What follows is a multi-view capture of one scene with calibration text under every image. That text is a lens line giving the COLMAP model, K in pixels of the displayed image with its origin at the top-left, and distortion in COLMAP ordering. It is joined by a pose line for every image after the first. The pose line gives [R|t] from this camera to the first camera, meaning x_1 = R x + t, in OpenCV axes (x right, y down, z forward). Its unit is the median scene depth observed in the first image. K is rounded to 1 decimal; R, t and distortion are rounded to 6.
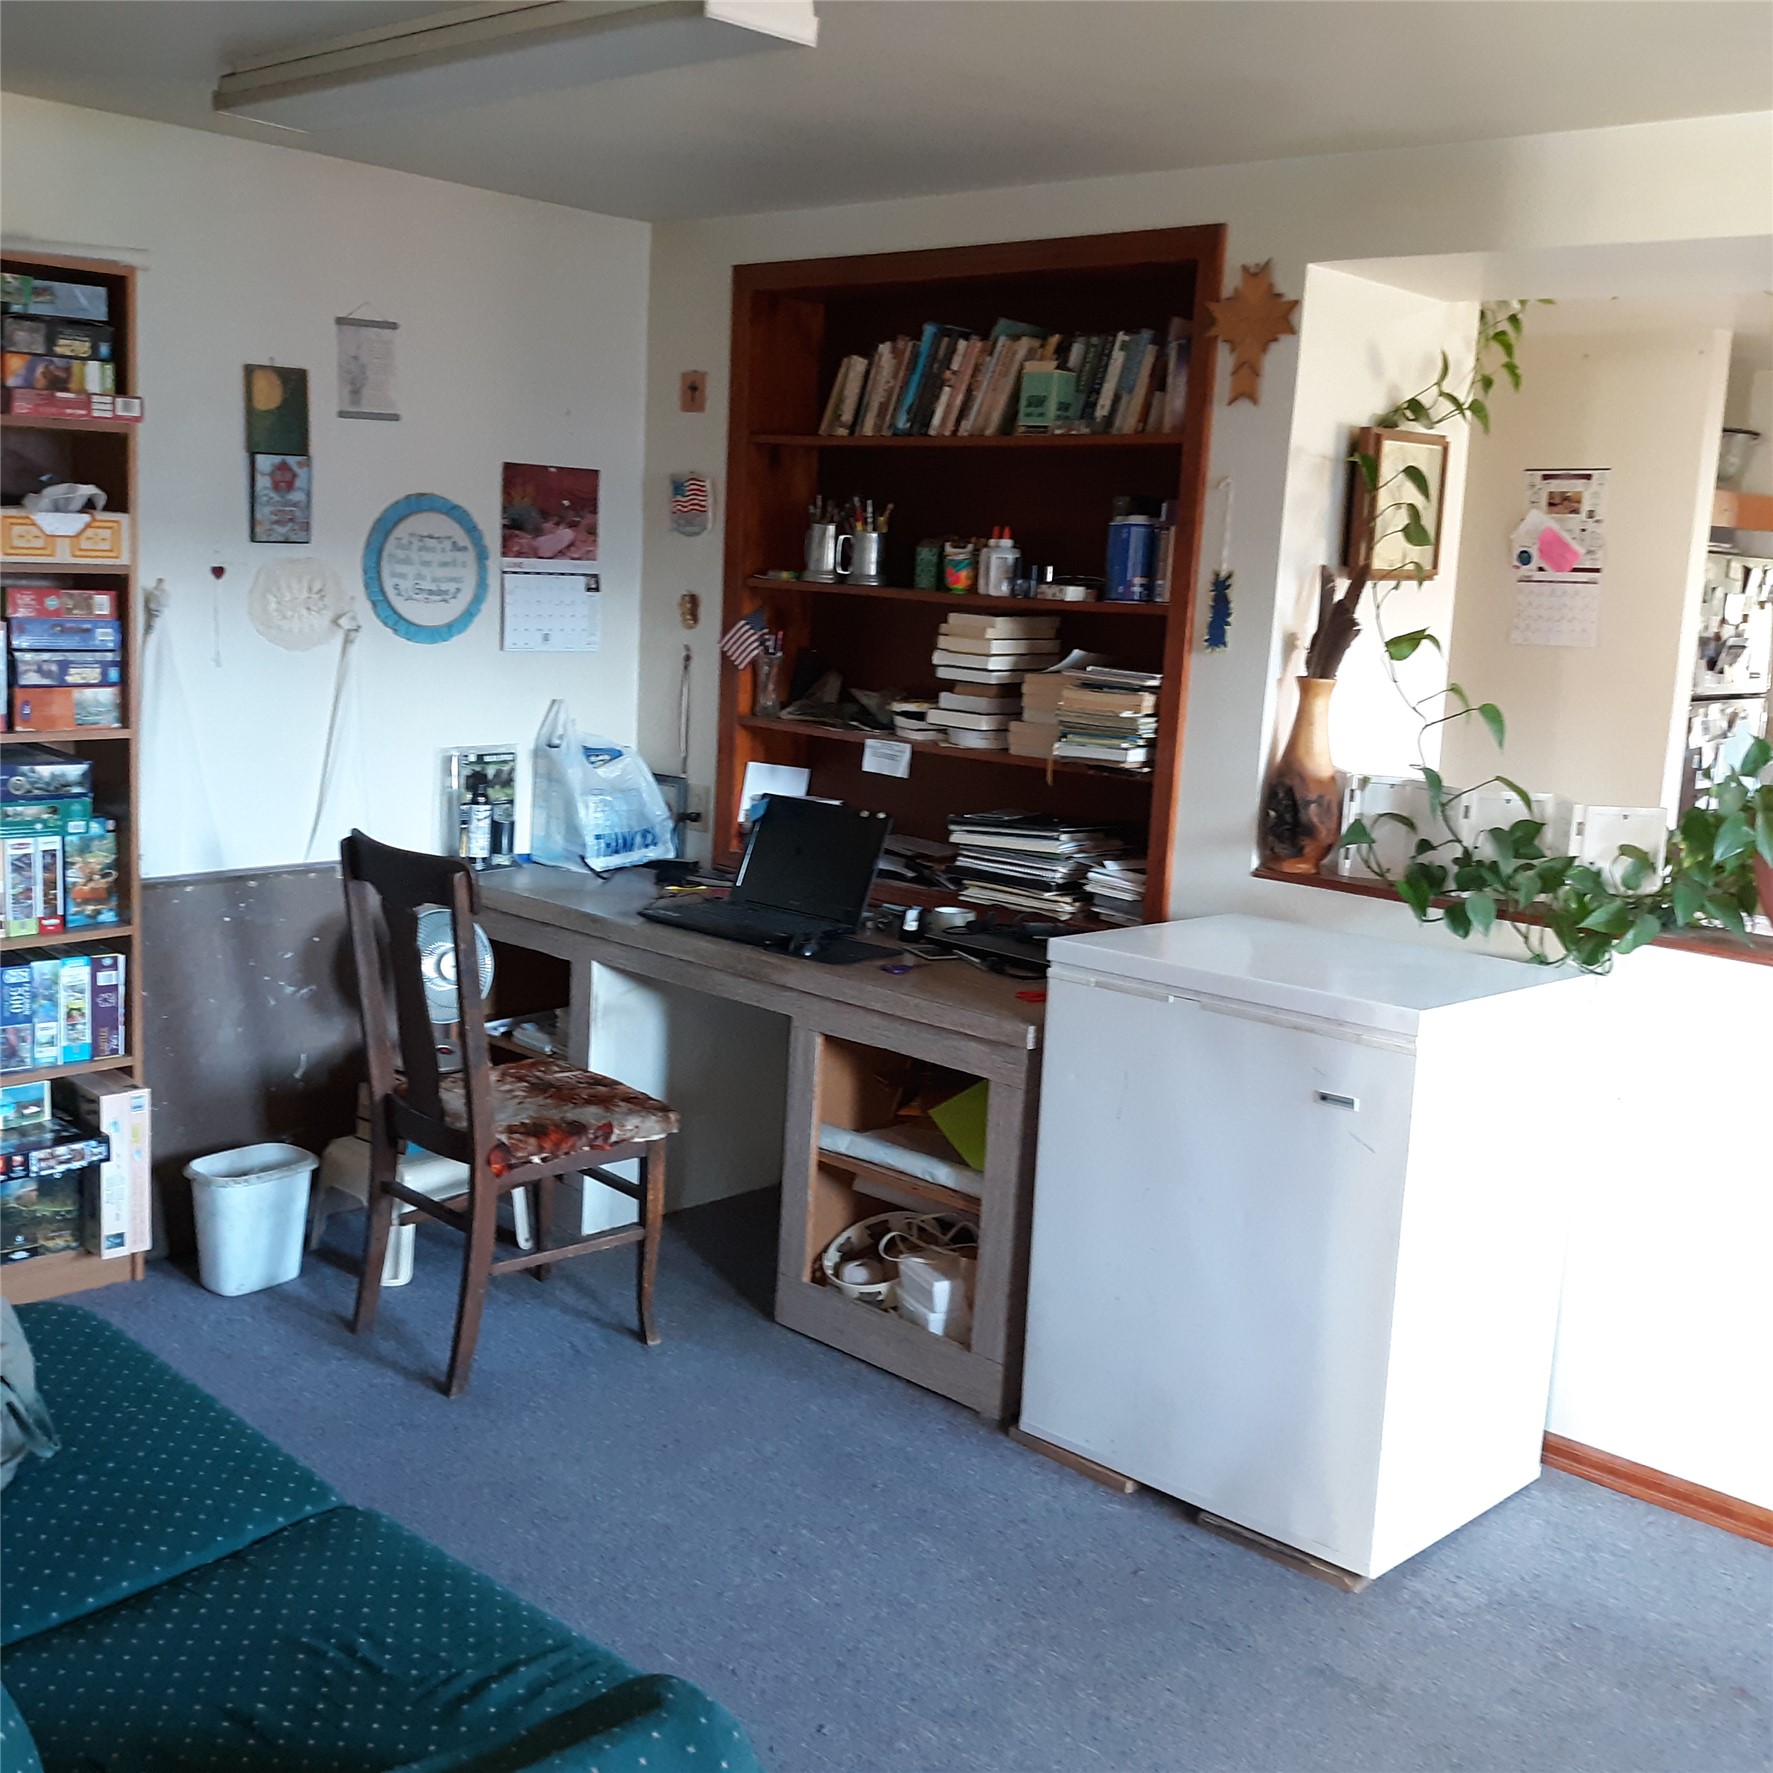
lens RADIAL K [[2023.1, 0, 886.4], [0, 2023.1, 880.2], [0, 0, 1]] dist [0.098929, 0.000000]
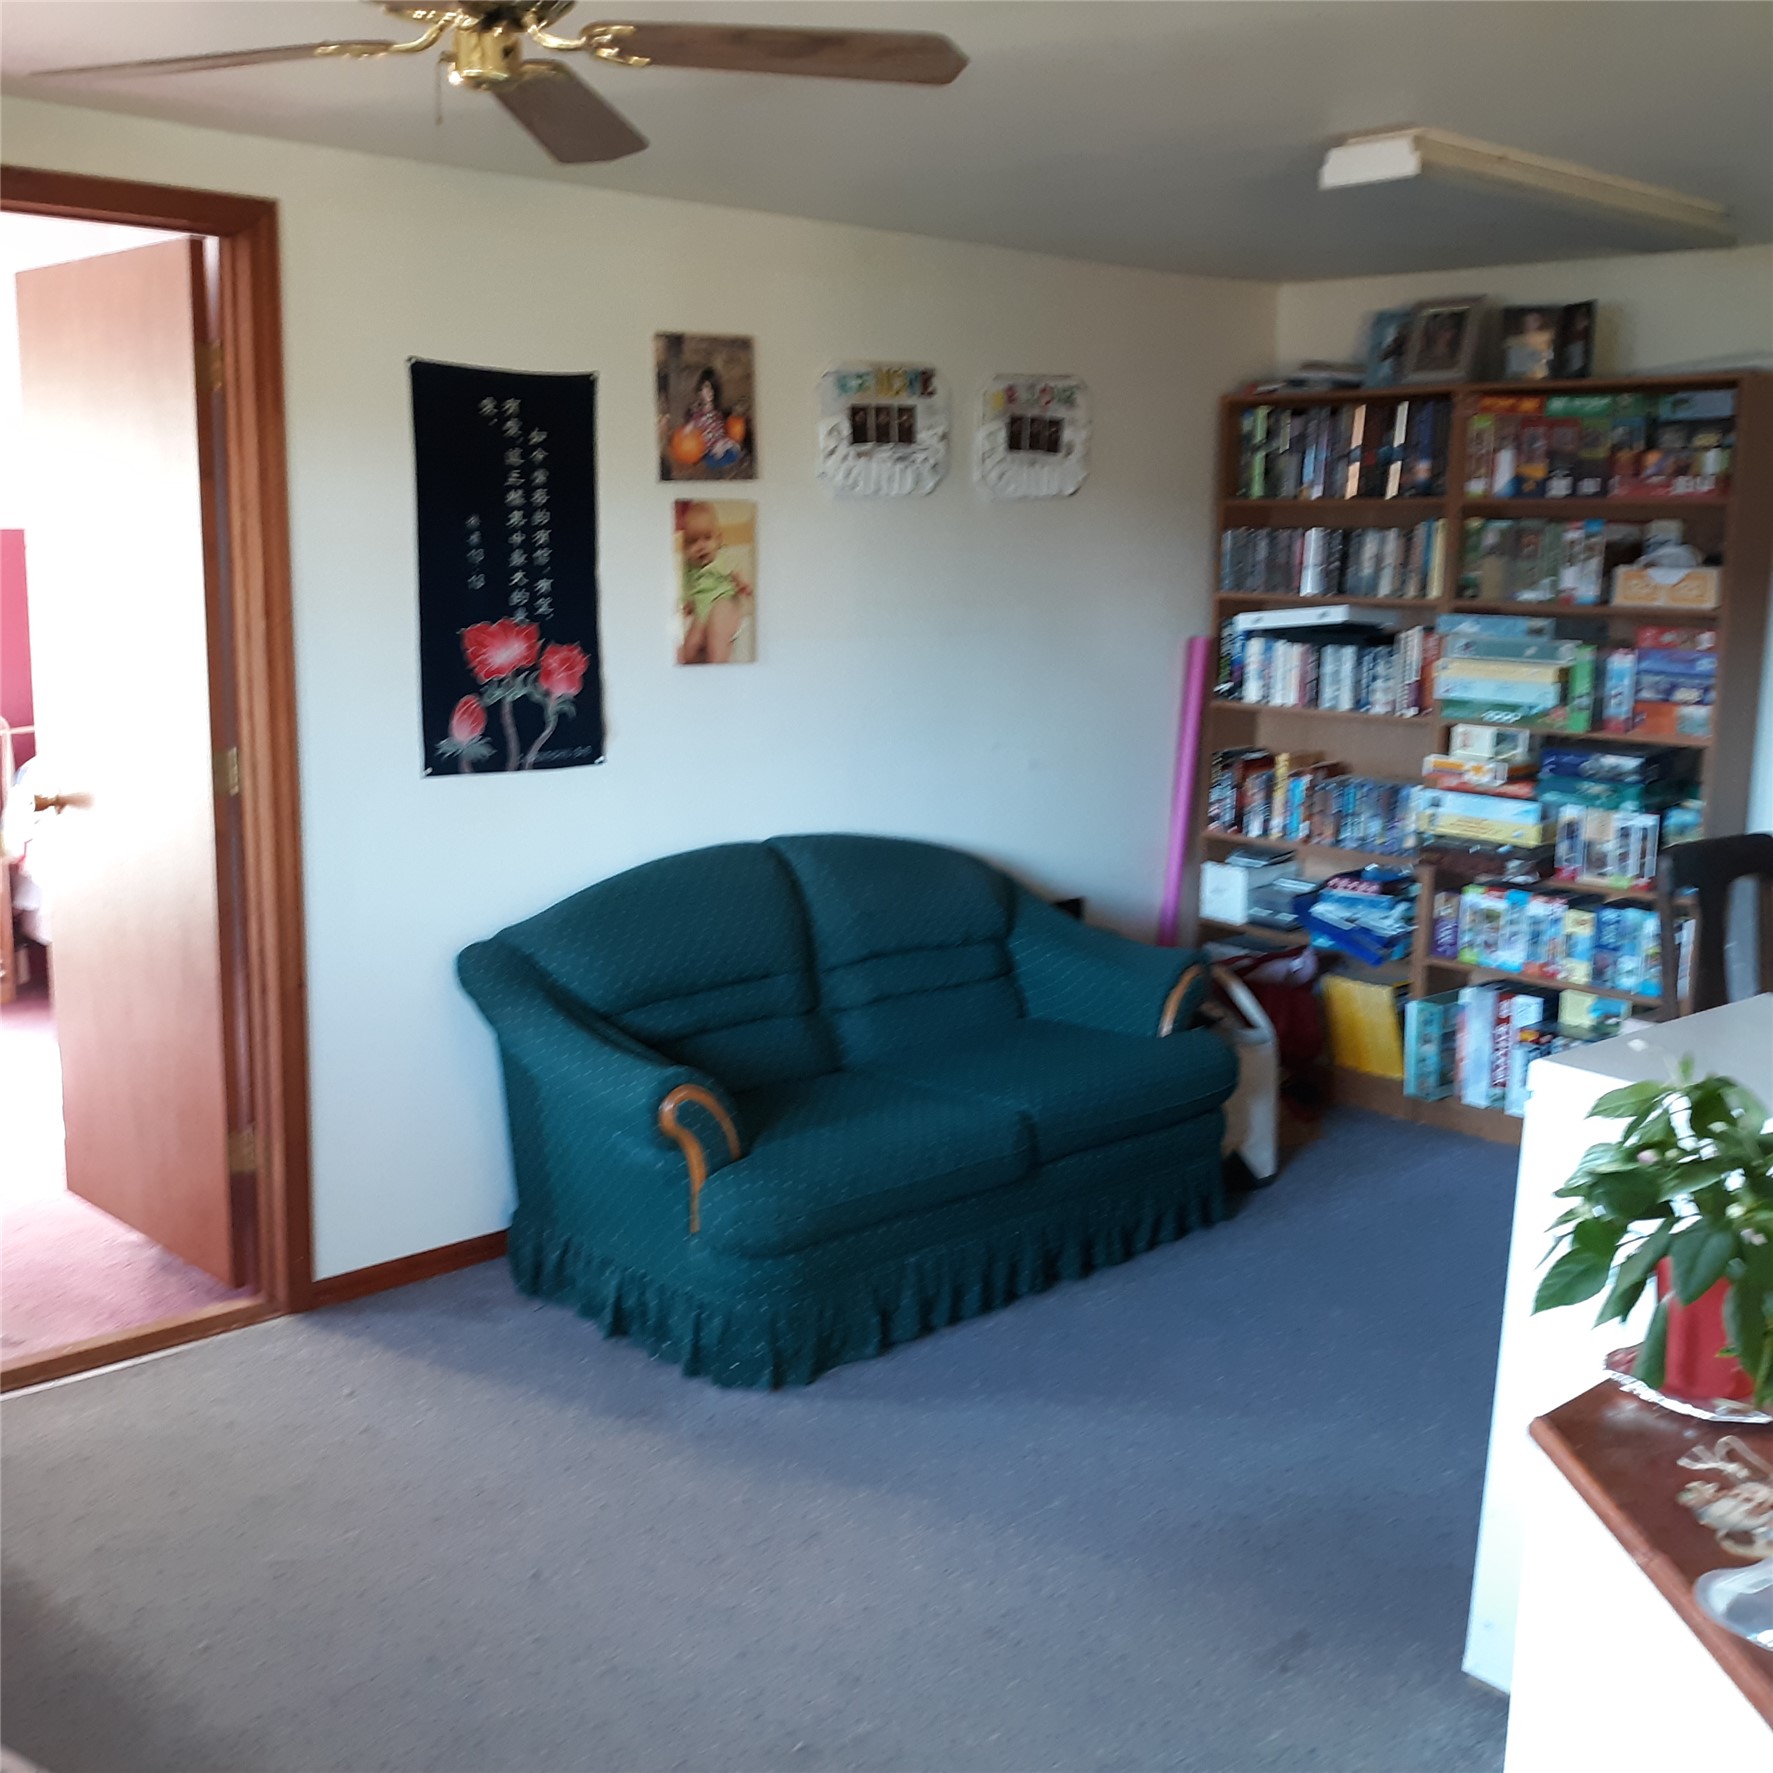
lens RADIAL K [[2023.1, 0, 885.8], [0, 2023.1, 887.5], [0, 0, 1]] dist [0.098929, 0.000000]
pose [[-0.052246, 0.129321, -0.990225, 0.932397], [-0.190092, 0.972162, 0.136991, -0.064905], [0.980375, 0.195391, -0.026209, 0.578371]]
